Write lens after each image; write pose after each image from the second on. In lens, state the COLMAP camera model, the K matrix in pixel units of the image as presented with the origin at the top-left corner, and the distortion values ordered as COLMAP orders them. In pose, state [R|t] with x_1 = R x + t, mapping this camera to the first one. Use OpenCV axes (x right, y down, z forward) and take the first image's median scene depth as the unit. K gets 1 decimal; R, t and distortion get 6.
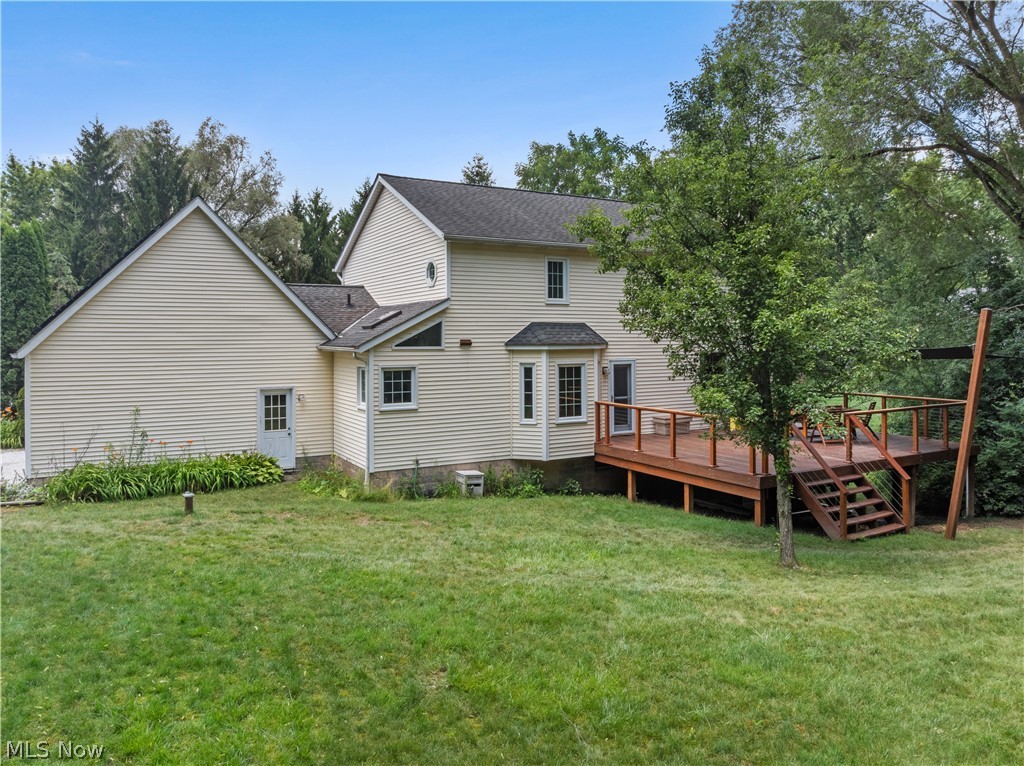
lens RADIAL K [[719.5, 0, 512.0], [0, 719.5, 383.0], [0, 0, 1]] dist [-0.011855, -0.001938]
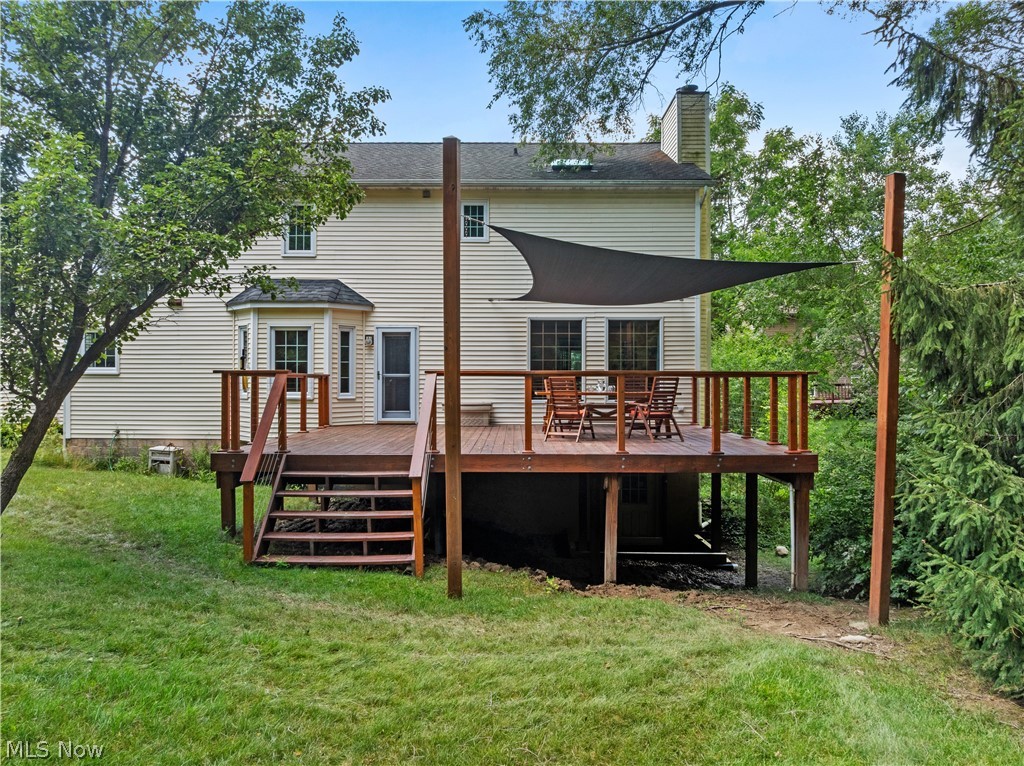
lens RADIAL K [[719.5, 0, 512.0], [0, 719.5, 383.0], [0, 0, 1]] dist [-0.011855, -0.001938]
pose [[0.867958, 0.013700, -0.496449, 0.697268], [-0.040728, 0.998216, -0.043659, 0.061890], [0.494965, 0.058114, 0.866967, 0.418849]]
